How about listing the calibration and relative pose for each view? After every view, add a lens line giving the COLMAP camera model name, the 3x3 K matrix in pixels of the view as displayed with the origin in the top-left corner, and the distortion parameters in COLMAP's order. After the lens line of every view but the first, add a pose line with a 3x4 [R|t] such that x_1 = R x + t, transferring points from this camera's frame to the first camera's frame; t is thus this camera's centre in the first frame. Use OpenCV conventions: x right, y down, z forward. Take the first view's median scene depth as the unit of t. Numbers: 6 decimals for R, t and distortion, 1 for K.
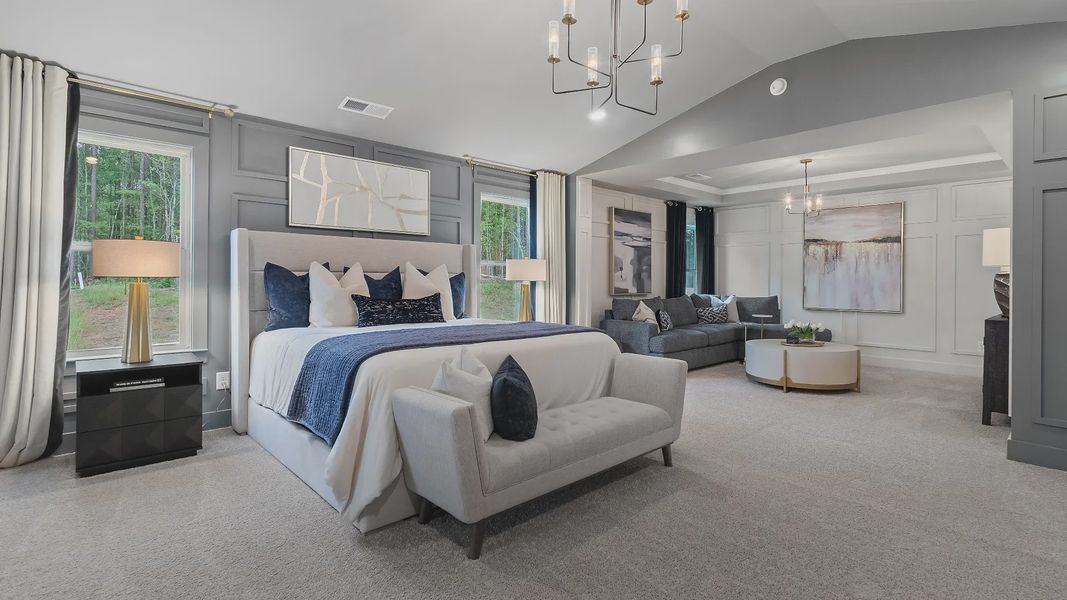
lens RADIAL K [[498.4, 0, 539.3], [0, 498.4, 279.6], [0, 0, 1]] dist [0.001745, 0.000378]
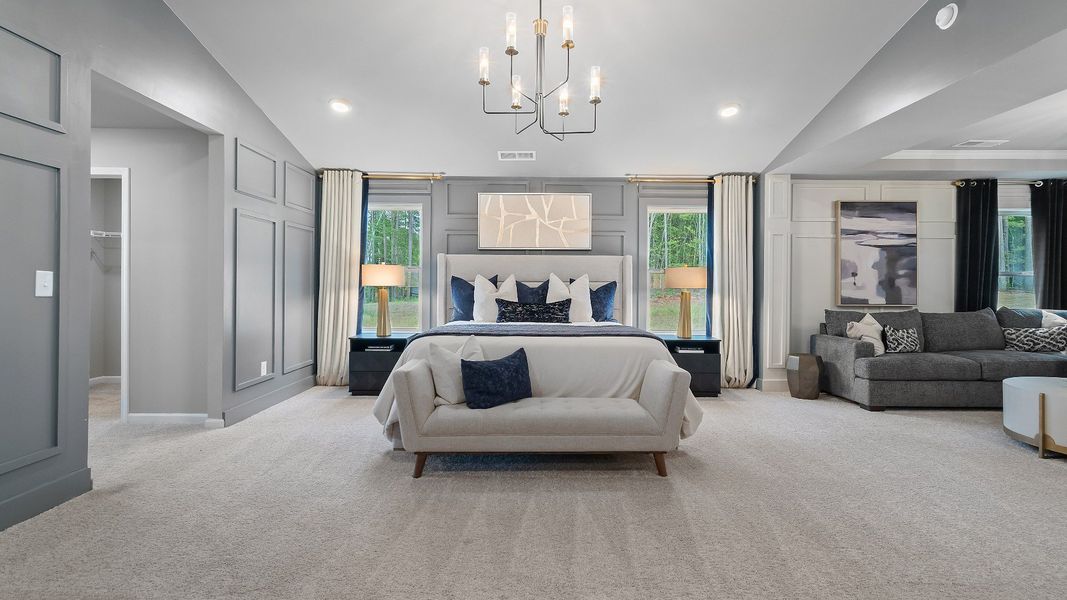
lens RADIAL K [[488.0, 0, 540.8], [0, 488.0, 289.9], [0, 0, 1]] dist [0.002887, -0.000155]
pose [[0.741955, 0.001012, -0.670449, 0.325323], [0.000391, 0.999998, 0.001943, 0.002239], [0.670450, -0.001704, 0.741953, 0.055112]]
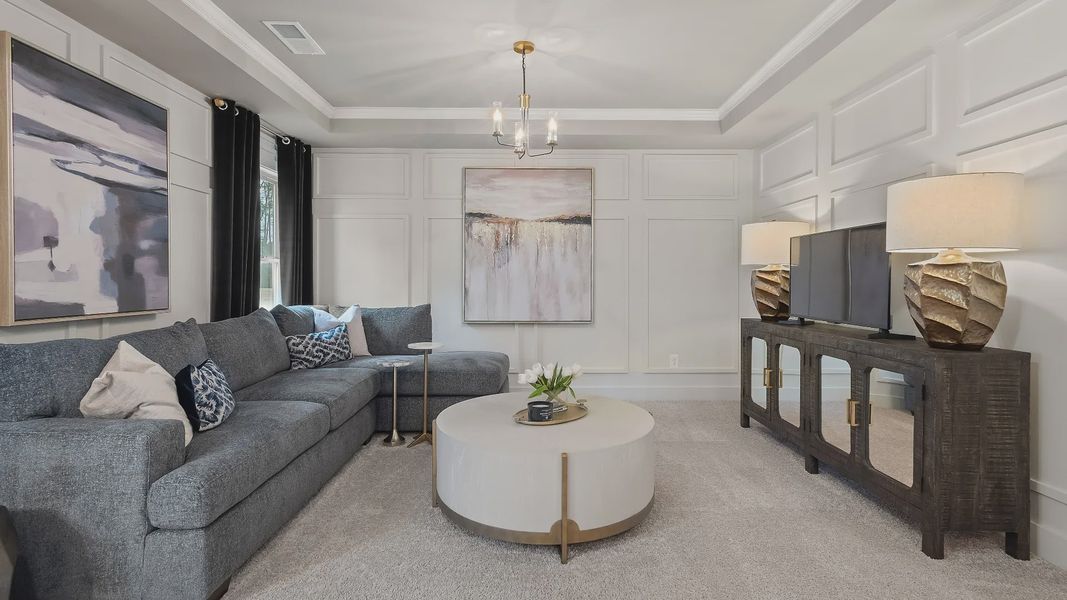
lens RADIAL K [[498.4, 0, 539.3], [0, 498.4, 279.6], [0, 0, 1]] dist [0.001745, 0.000378]
pose [[0.671046, -0.003439, 0.741408, 0.139172], [0.000612, 0.999991, 0.004084, 0.001531], [-0.741415, -0.002287, 0.671042, 0.558924]]
